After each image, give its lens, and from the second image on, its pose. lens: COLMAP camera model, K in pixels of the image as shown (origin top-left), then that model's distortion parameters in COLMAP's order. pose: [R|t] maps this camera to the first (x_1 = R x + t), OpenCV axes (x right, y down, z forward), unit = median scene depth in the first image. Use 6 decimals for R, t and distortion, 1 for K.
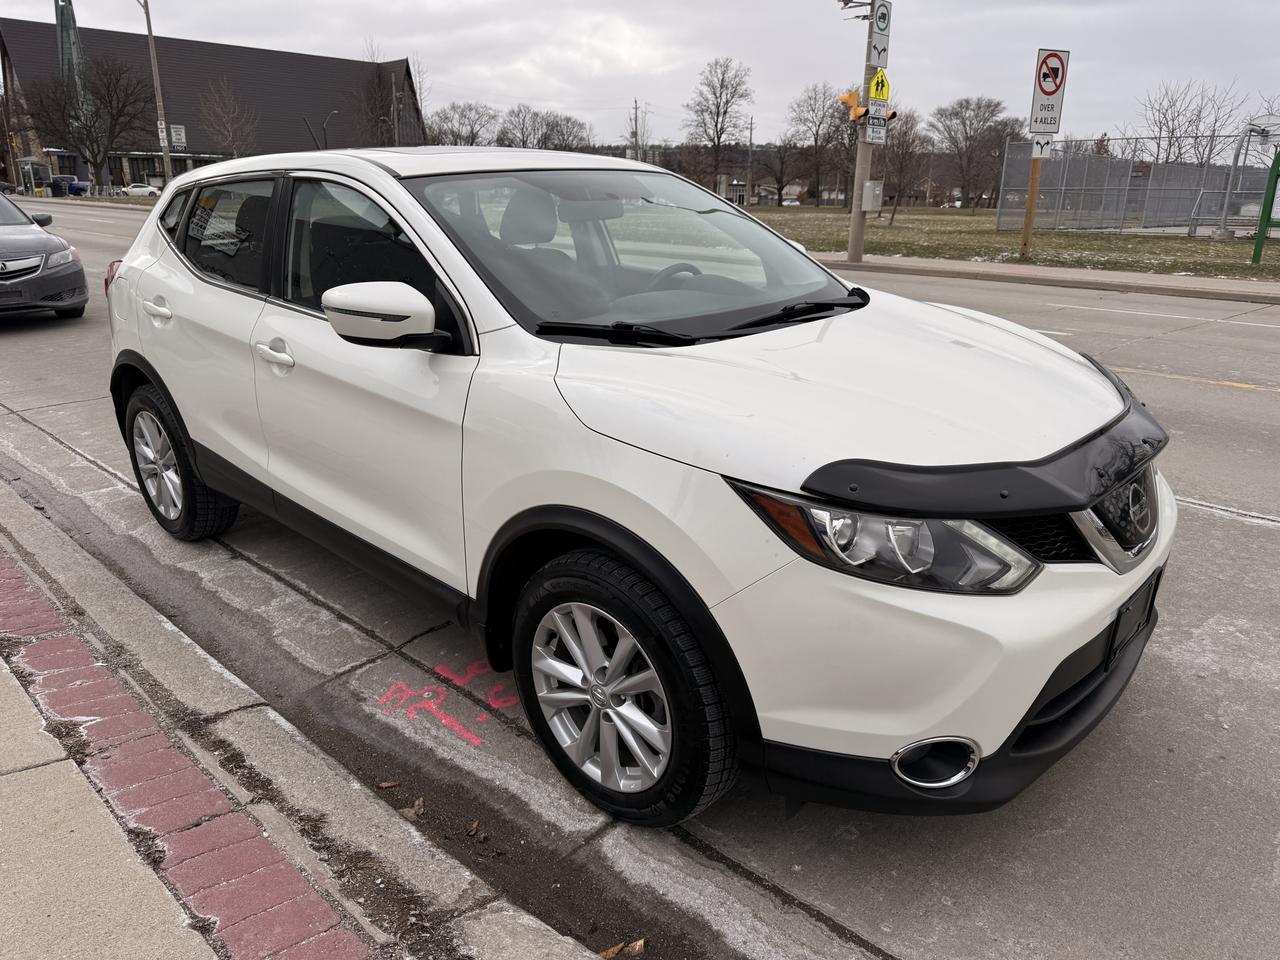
lens RADIAL K [[904.4, 0, 654.9], [0, 904.4, 482.8], [0, 0, 1]] dist [0.009706, -0.011160]
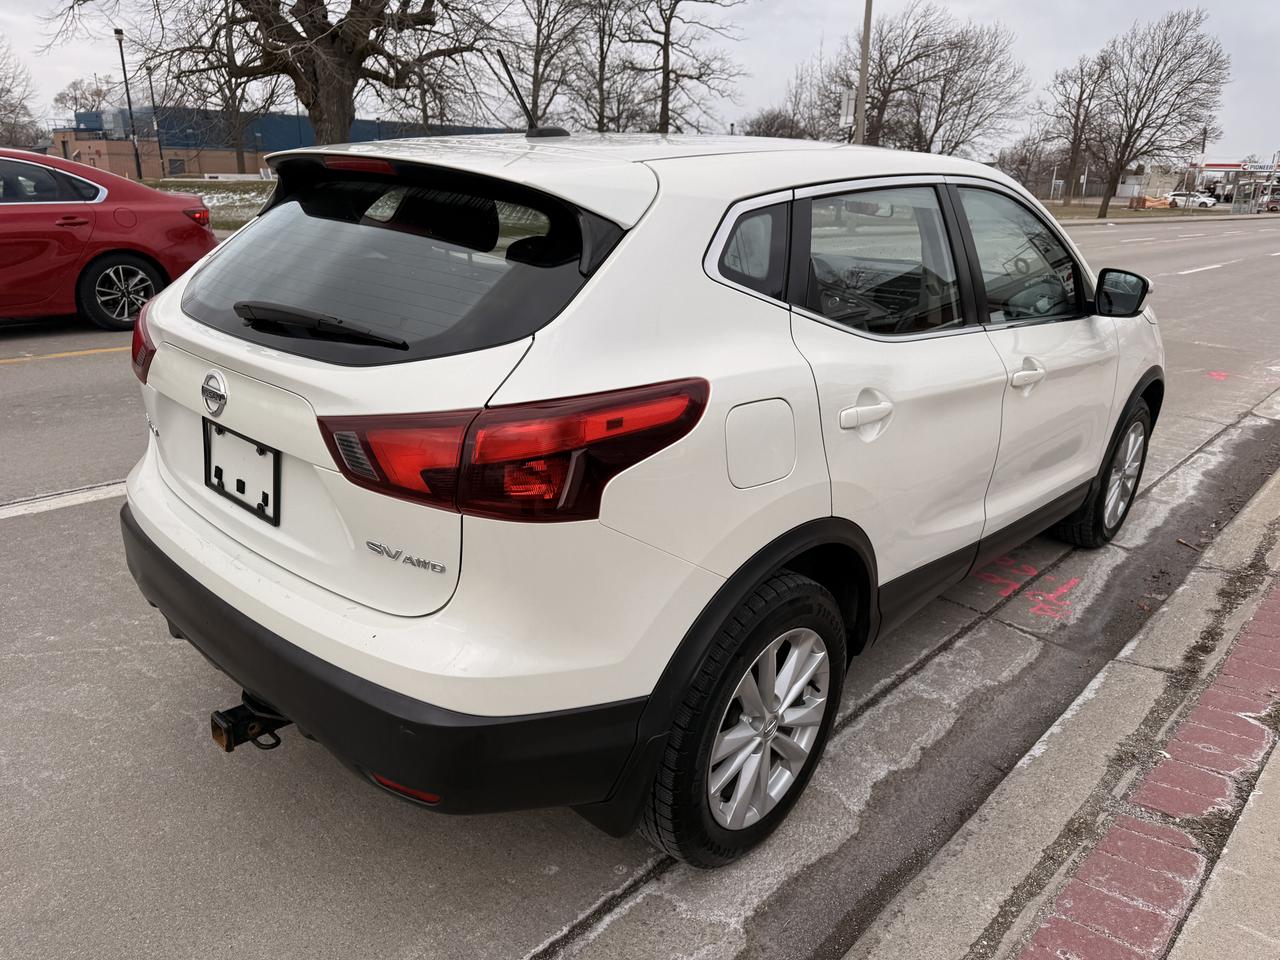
lens RADIAL K [[904.4, 0, 654.9], [0, 904.4, 482.8], [0, 0, 1]] dist [0.009706, -0.011160]
pose [[-0.009378, -0.330166, 0.943876, -1.326282], [0.281704, 0.904815, 0.319301, -0.443213], [-0.959455, 0.268889, 0.084524, 1.310780]]
